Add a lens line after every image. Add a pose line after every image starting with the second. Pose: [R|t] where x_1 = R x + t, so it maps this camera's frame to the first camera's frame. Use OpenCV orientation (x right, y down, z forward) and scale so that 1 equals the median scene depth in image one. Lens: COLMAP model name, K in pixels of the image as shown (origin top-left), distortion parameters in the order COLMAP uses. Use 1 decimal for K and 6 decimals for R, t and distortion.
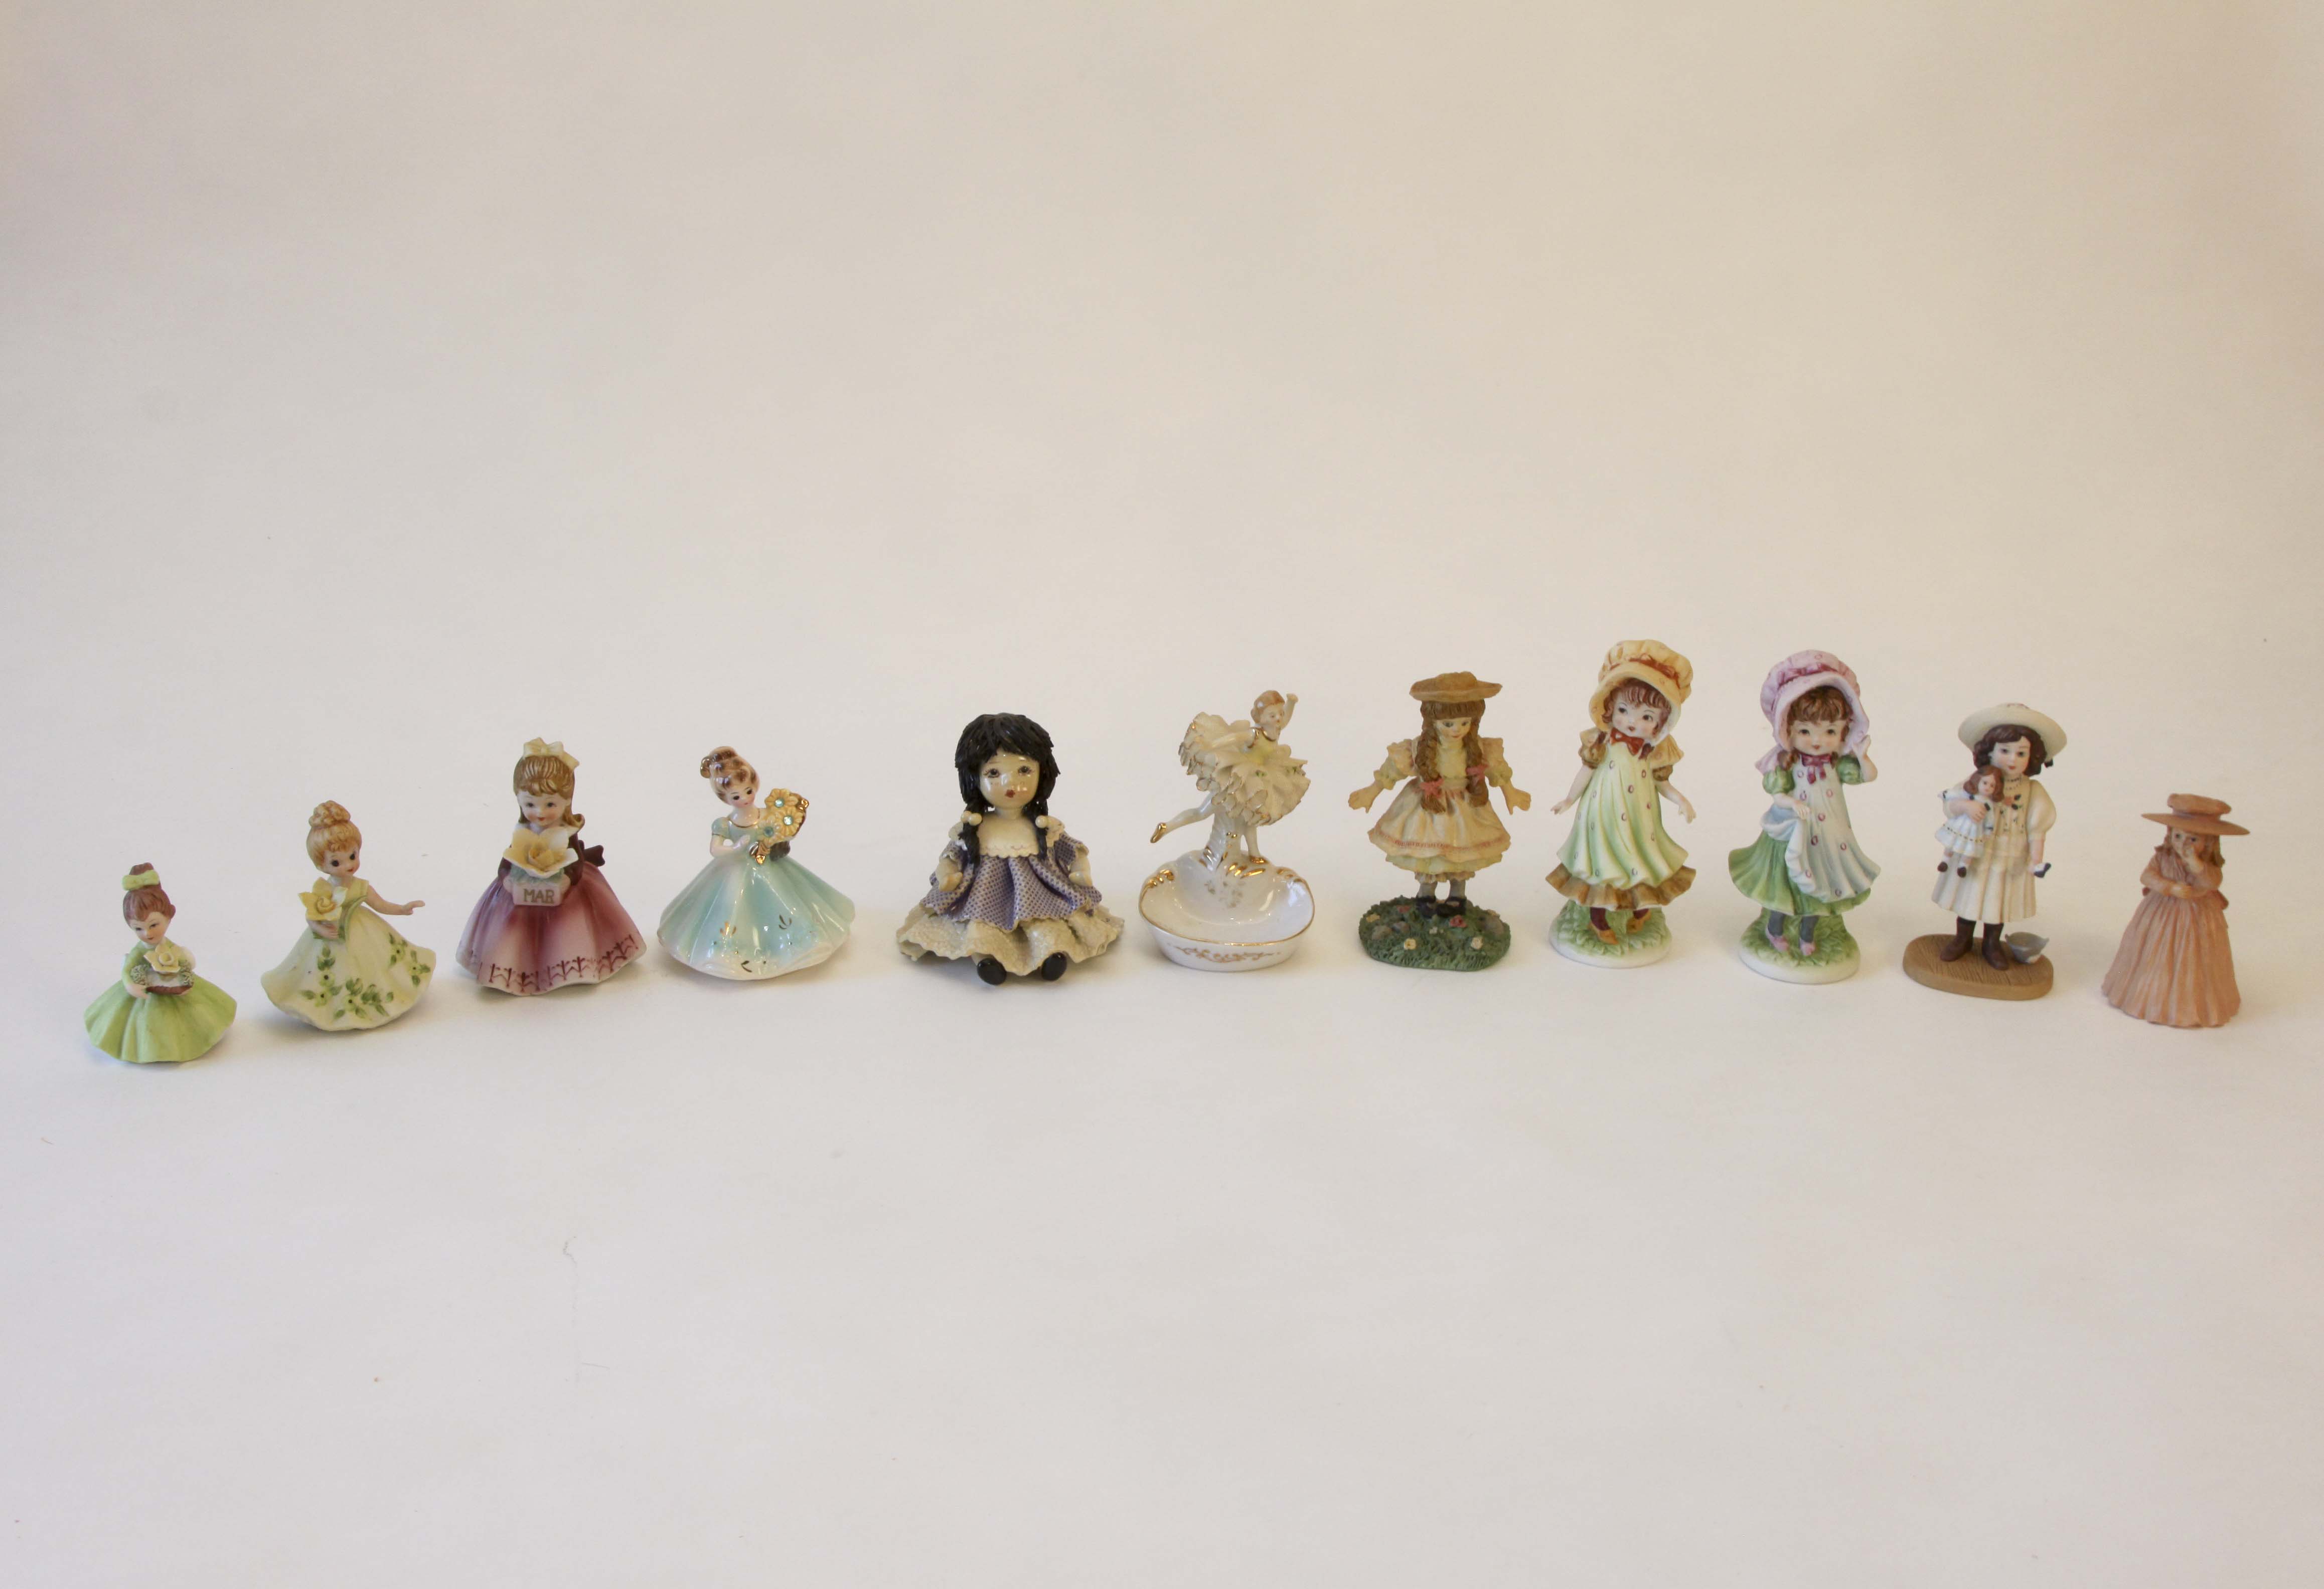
lens RADIAL K [[3056.9, 0, 1164.7], [0, 3056.9, 814.6], [0, 0, 1]] dist [-0.051164, 0.000000]
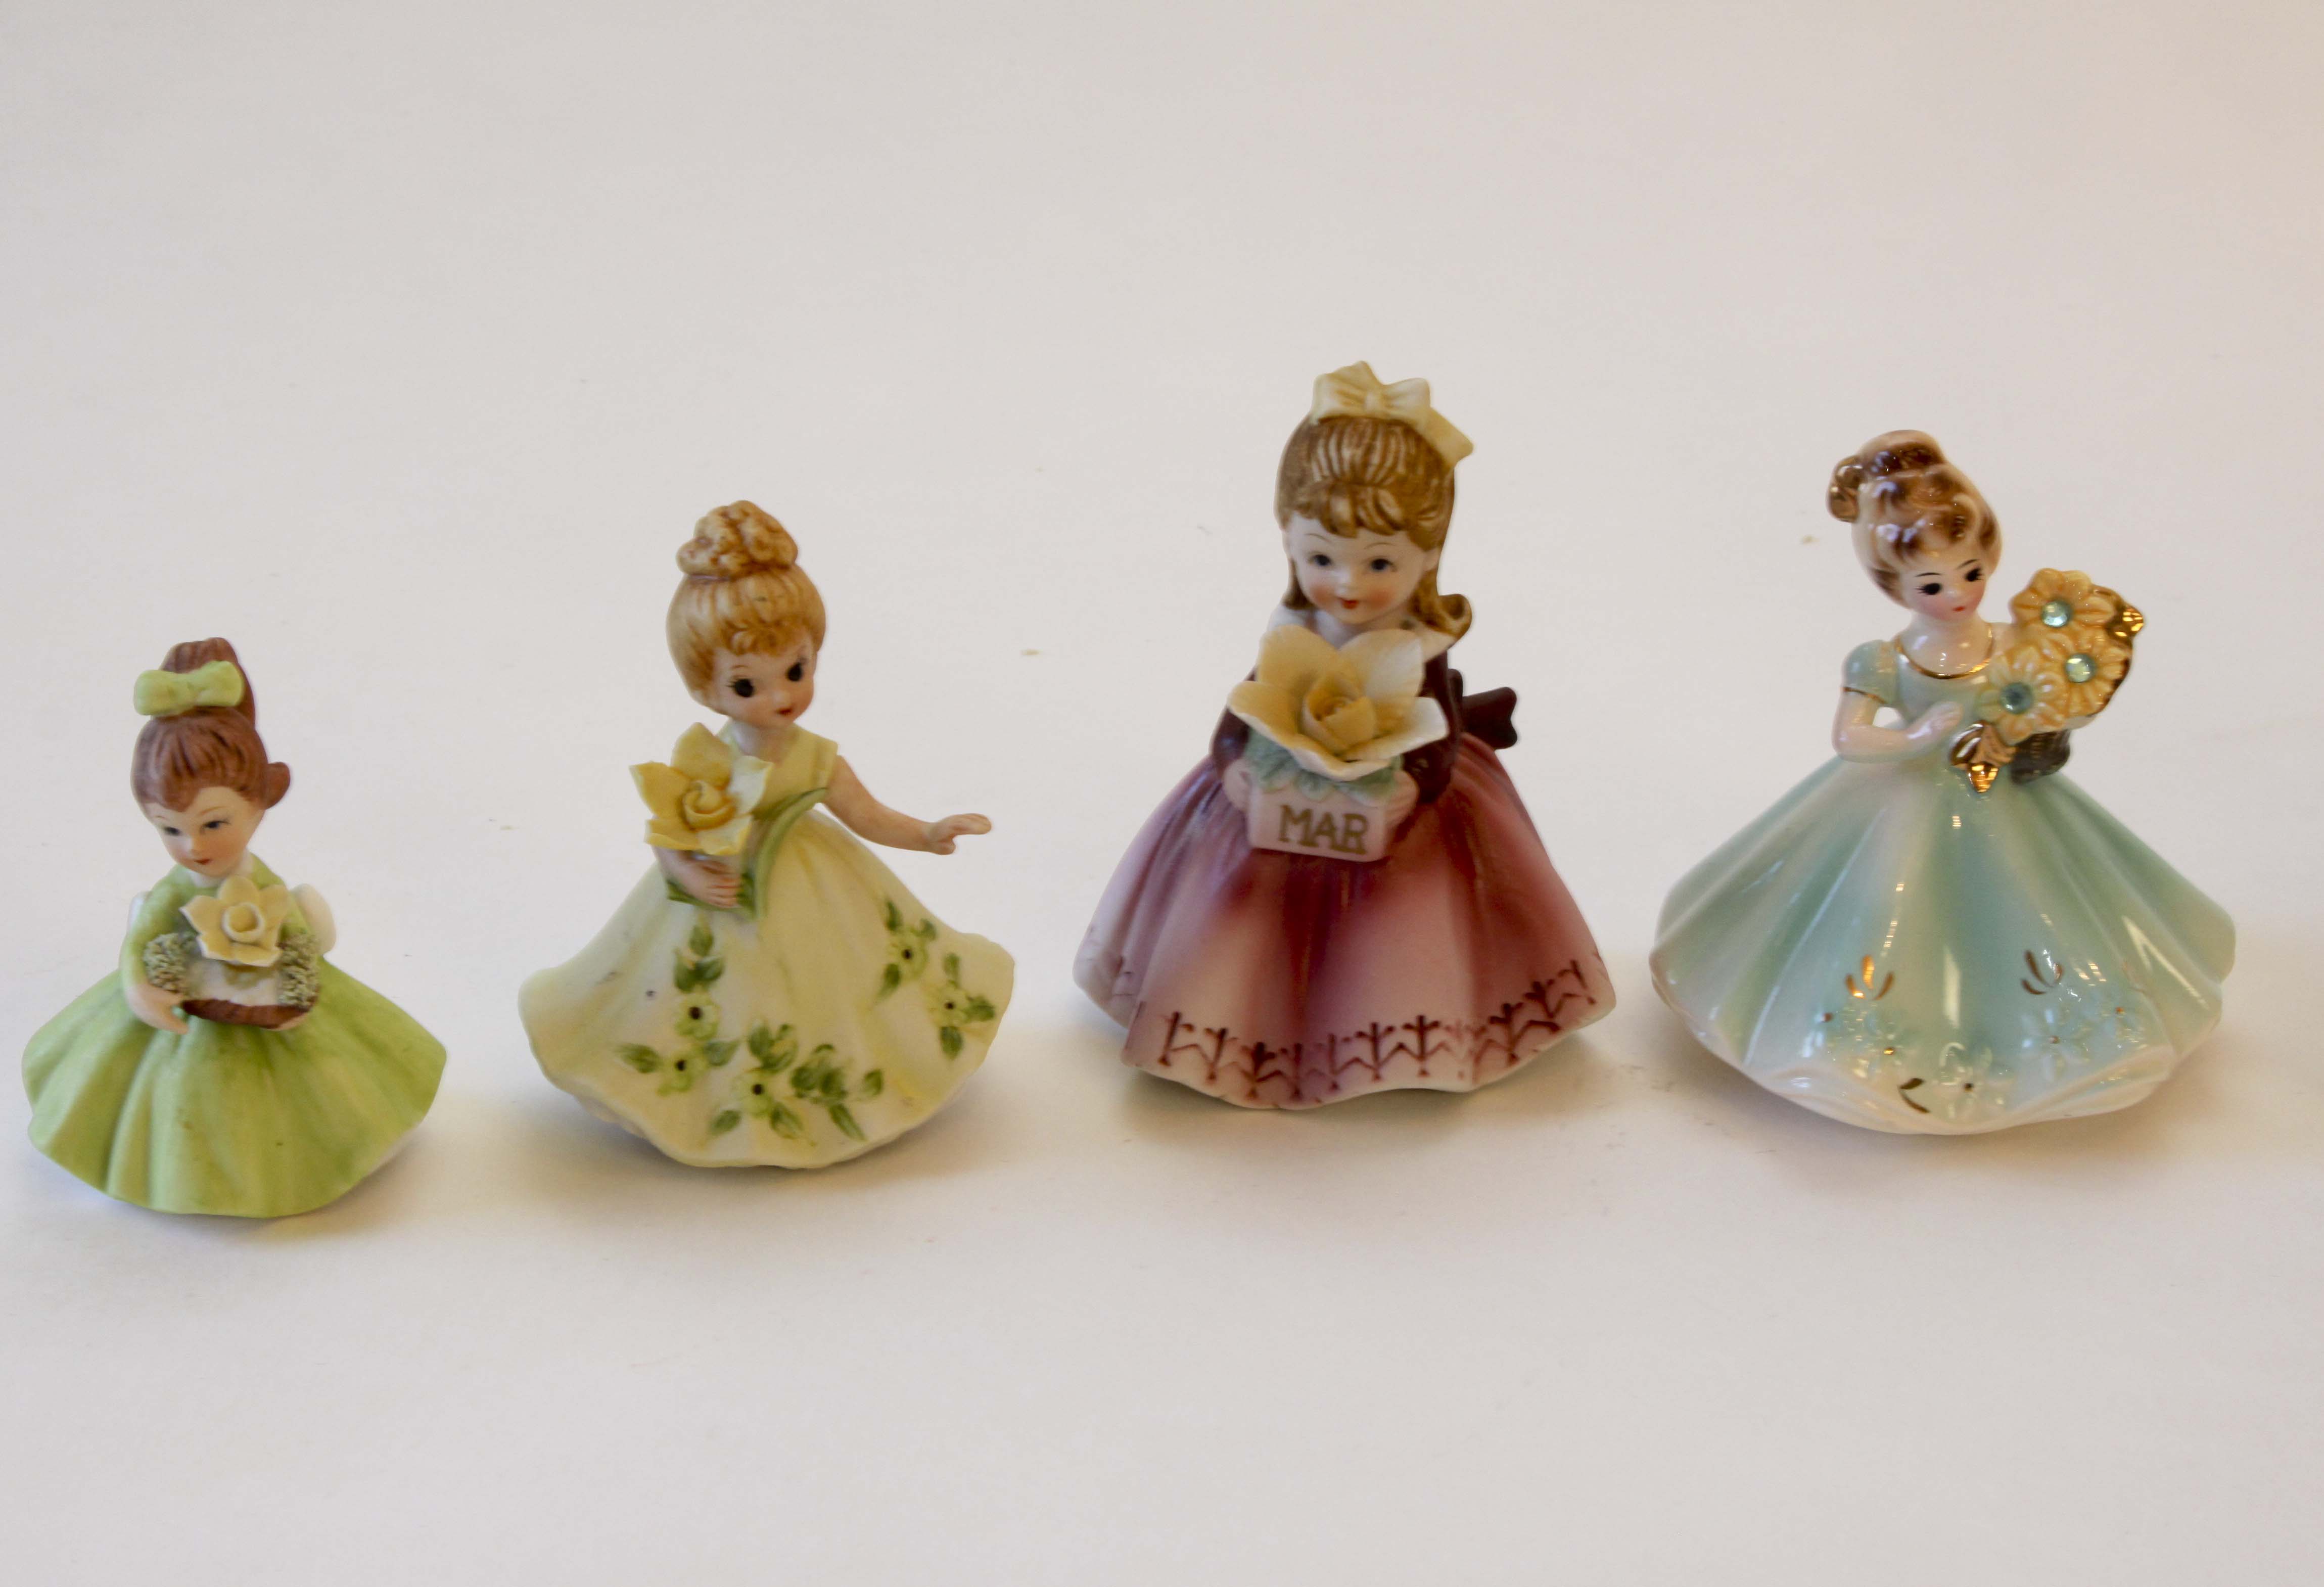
lens RADIAL K [[4962.9, 0, 1154.7], [0, 4962.9, 794.6], [0, 0, 1]] dist [0.065647, 0.000000]
pose [[0.968092, 0.095927, -0.231510, -0.095663], [-0.082543, 0.994343, 0.066845, -0.012560], [0.236612, -0.045603, 0.970533, 0.458878]]
